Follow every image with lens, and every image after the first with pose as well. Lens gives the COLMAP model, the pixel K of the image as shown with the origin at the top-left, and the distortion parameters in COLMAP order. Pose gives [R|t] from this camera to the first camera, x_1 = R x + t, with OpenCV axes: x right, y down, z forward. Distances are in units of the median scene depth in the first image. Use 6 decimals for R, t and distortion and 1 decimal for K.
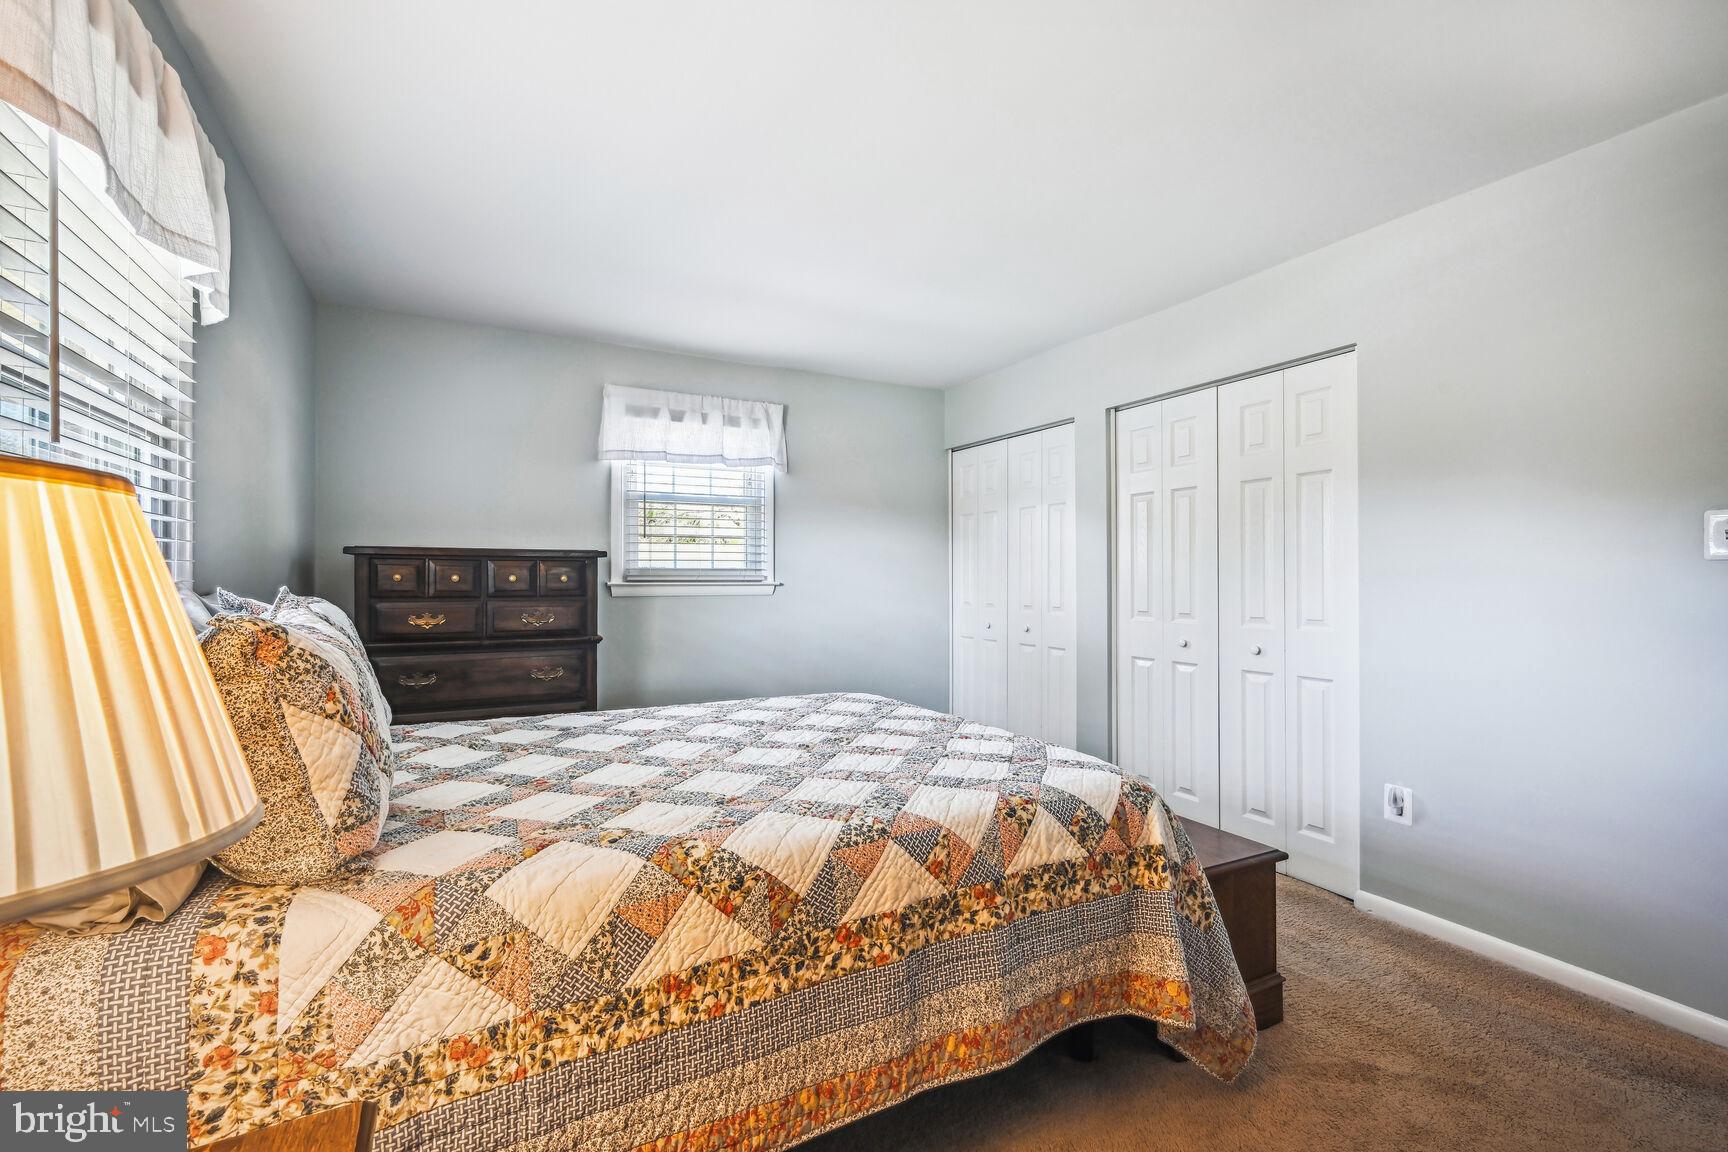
lens RADIAL K [[767.0, 0, 869.0], [0, 767.0, 577.5], [0, 0, 1]] dist [-0.002200, -0.000170]
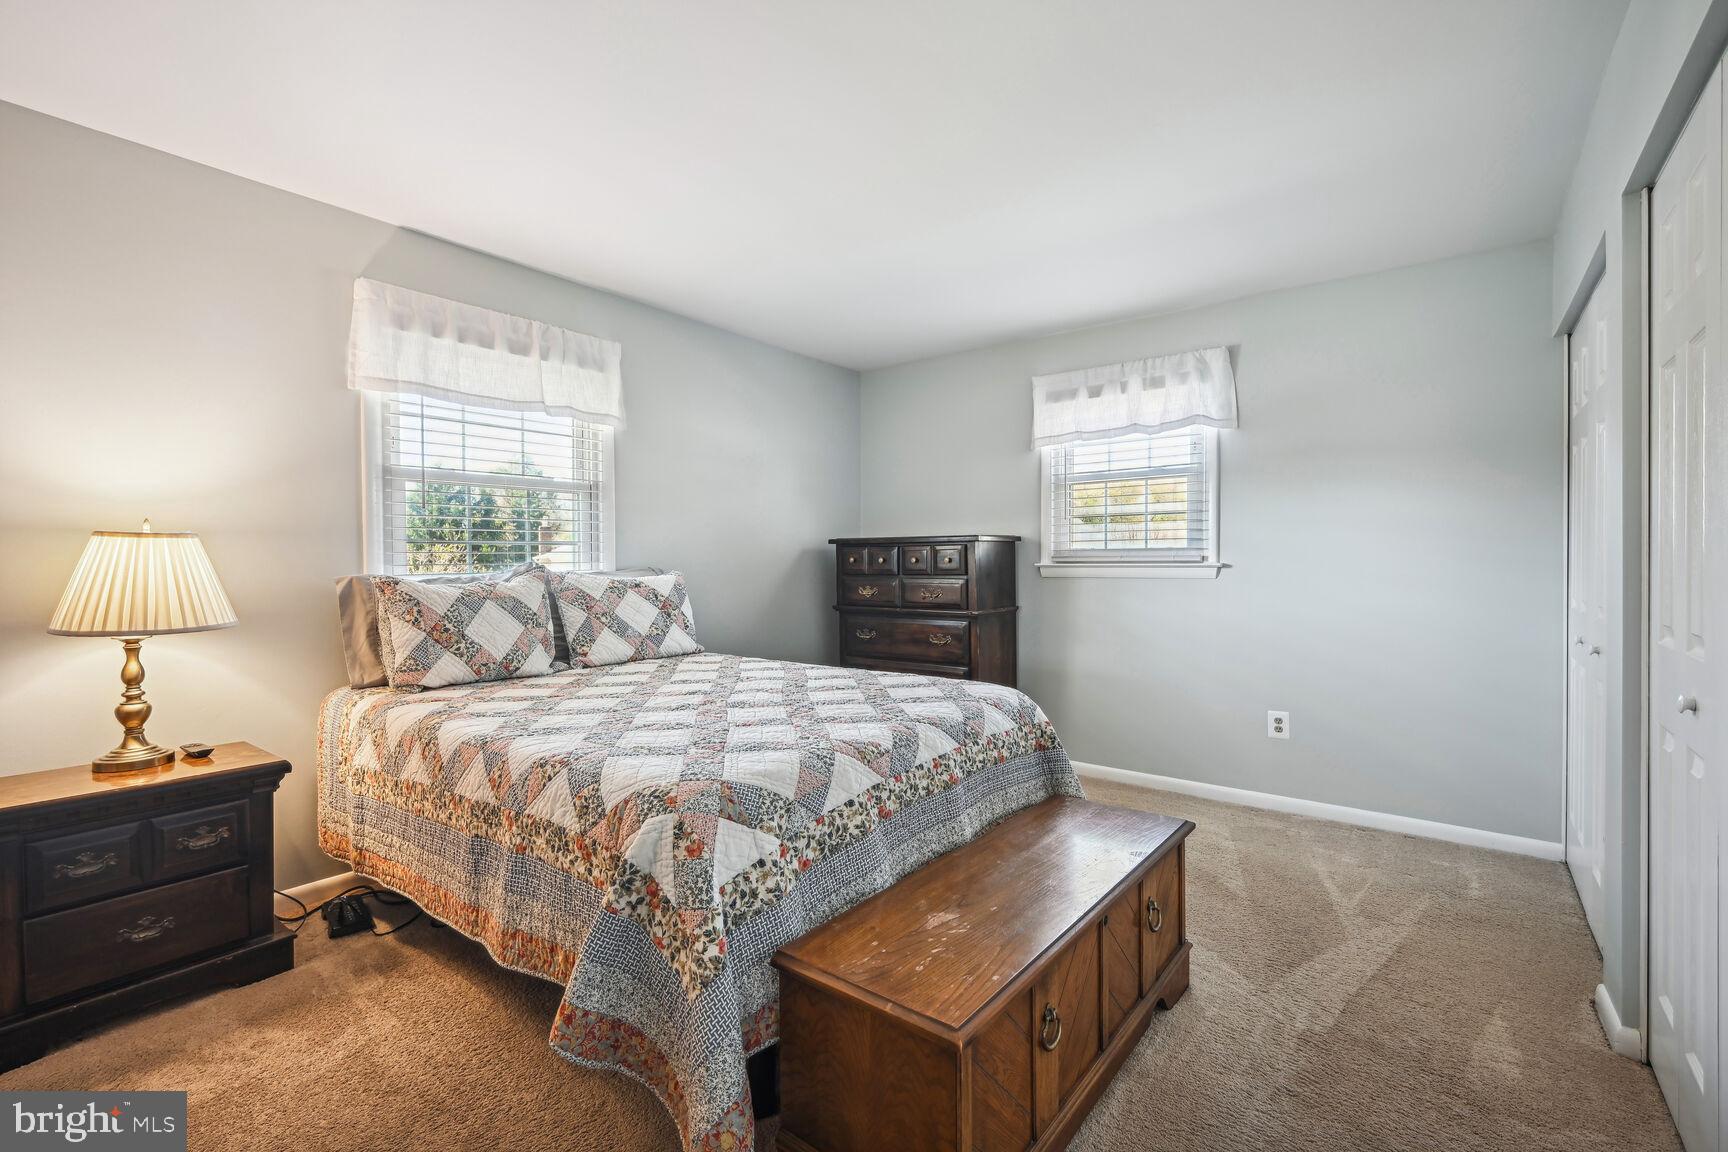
lens RADIAL K [[764.5, 0, 871.1], [0, 764.5, 546.6], [0, 0, 1]] dist [-0.002674, -0.000383]
pose [[0.410123, -0.017716, -0.911858, 0.525832], [0.003897, 0.999836, -0.017672, 0.000994], [0.912022, 0.003695, 0.410125, 0.358234]]
